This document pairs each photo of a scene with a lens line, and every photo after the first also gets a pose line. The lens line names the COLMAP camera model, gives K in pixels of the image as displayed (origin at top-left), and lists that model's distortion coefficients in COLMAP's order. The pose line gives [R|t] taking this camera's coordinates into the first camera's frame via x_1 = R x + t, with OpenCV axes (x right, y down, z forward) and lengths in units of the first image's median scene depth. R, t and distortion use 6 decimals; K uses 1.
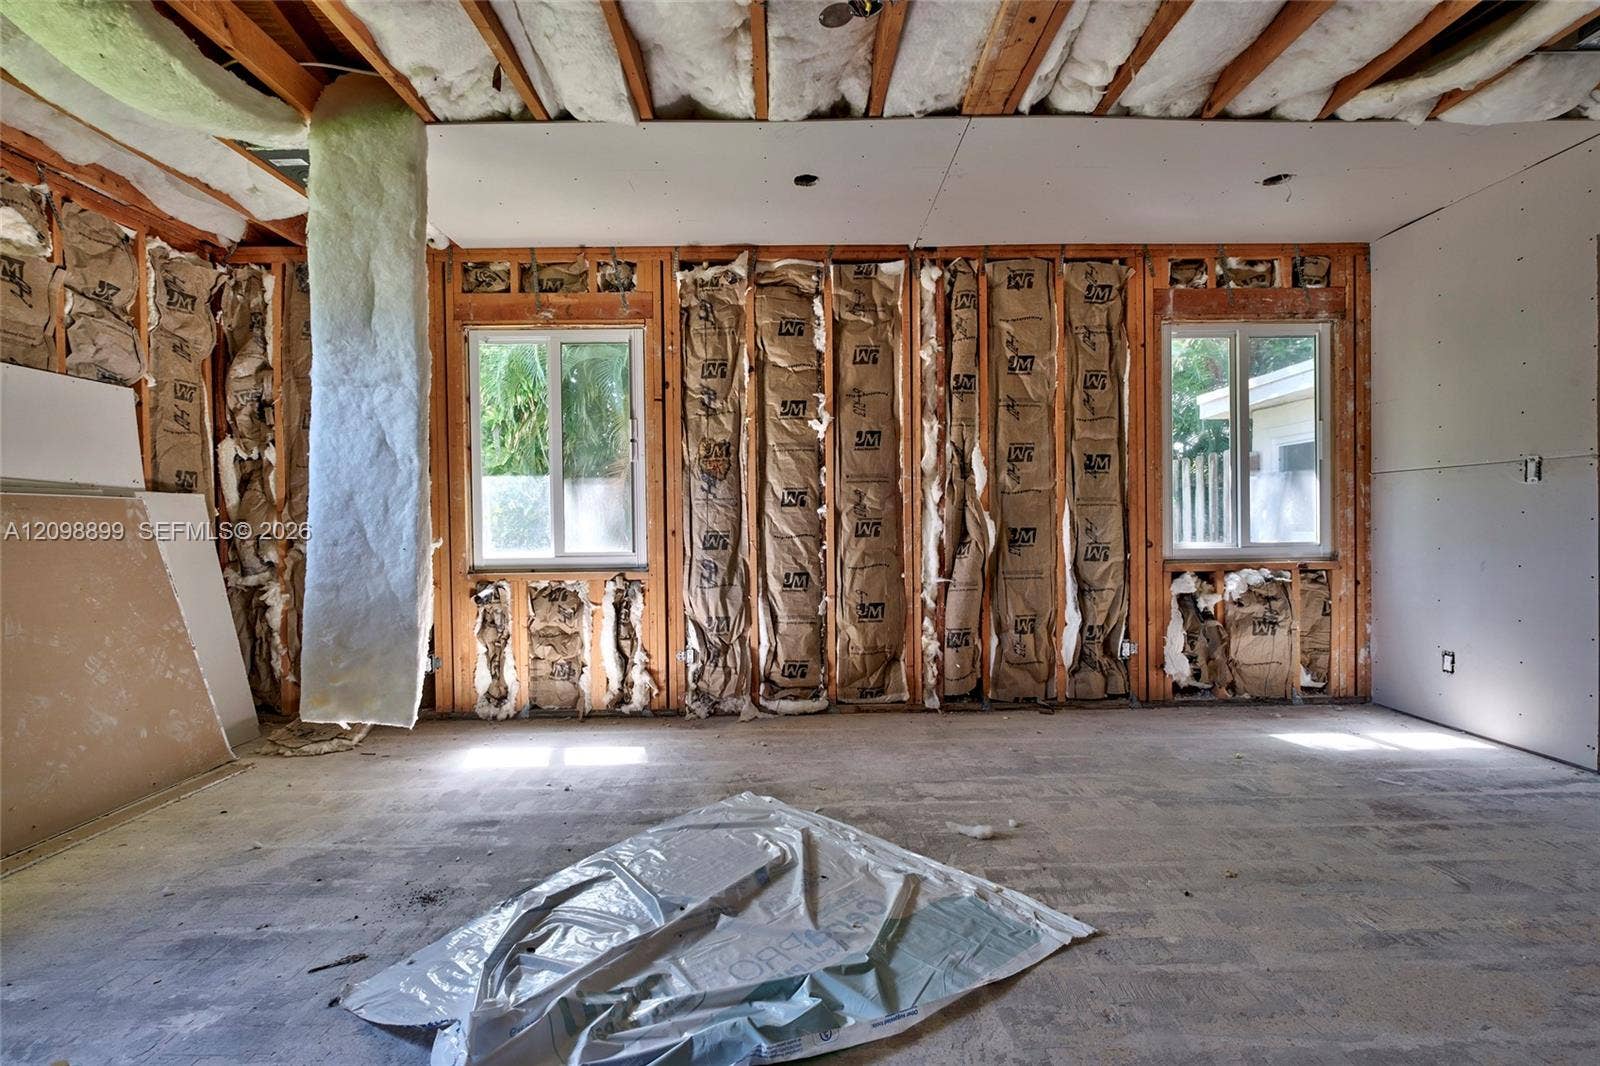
lens RADIAL K [[752.5, 0, 803.8], [0, 752.5, 531.0], [0, 0, 1]] dist [-0.002811, 0.000337]
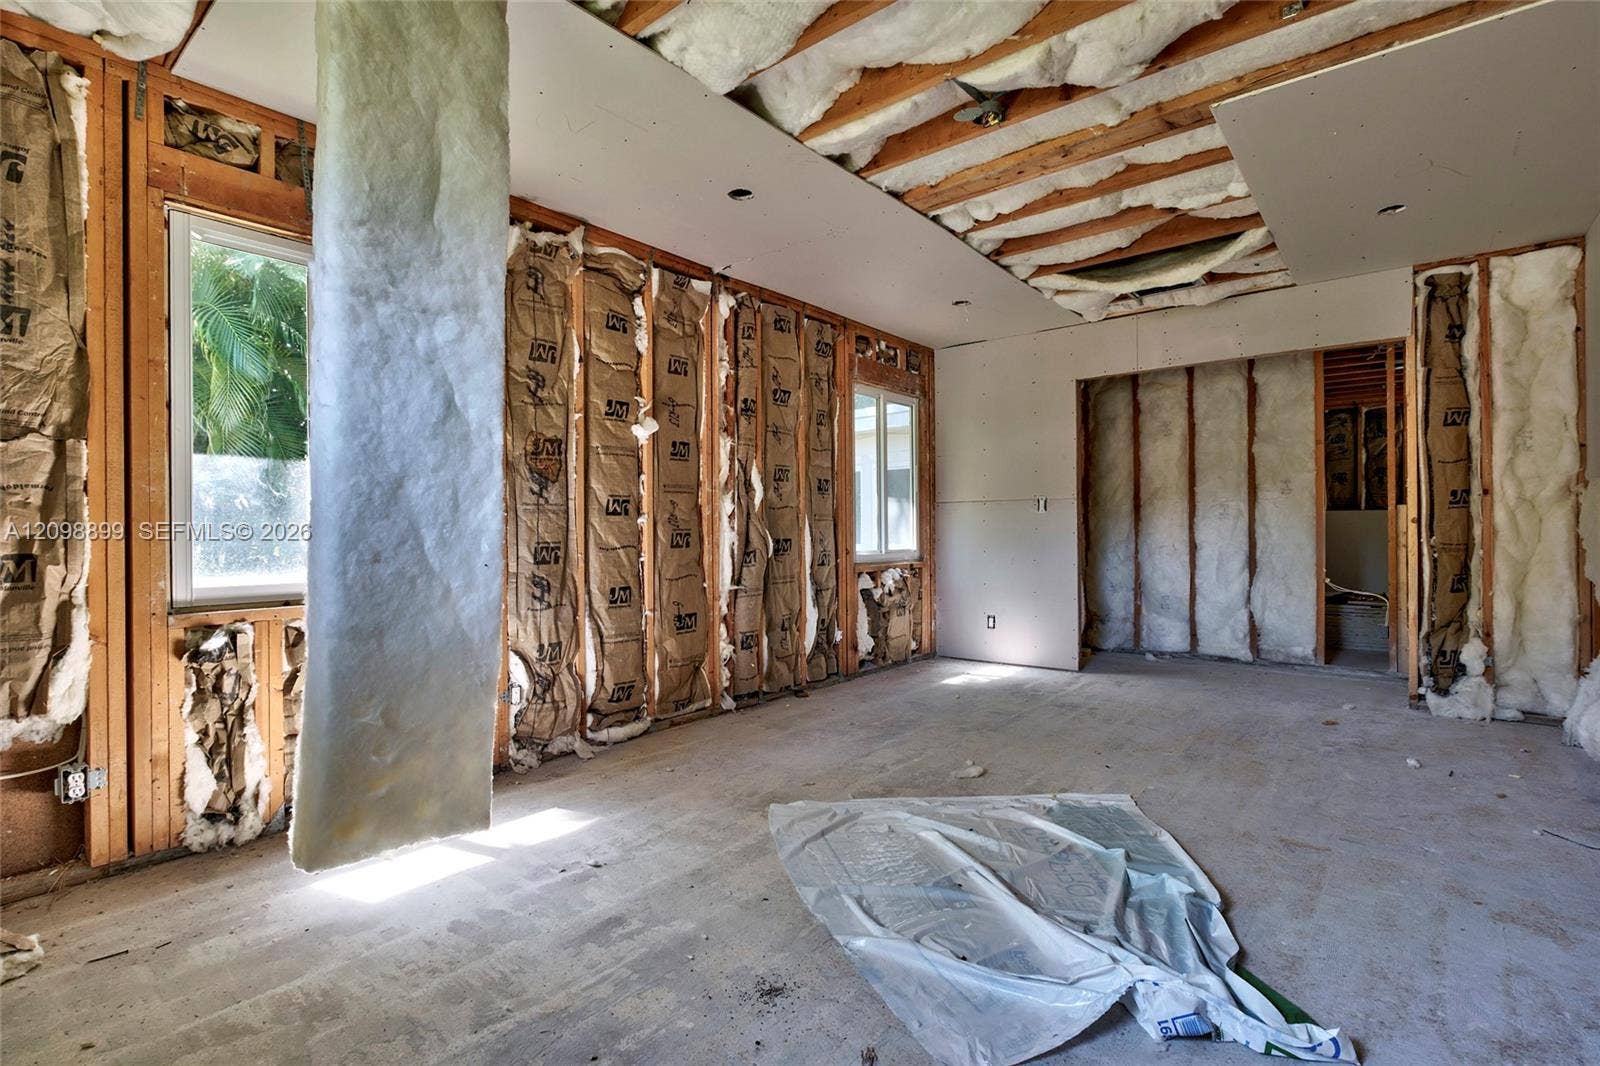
lens RADIAL K [[752.5, 0, 805.0], [0, 752.5, 531.2], [0, 0, 1]] dist [-0.002811, 0.000337]
pose [[0.649723, 0.008468, 0.760124, -0.570260], [0.007869, 0.999809, -0.017865, 0.005087], [-0.760131, 0.017589, 0.649532, 0.228942]]
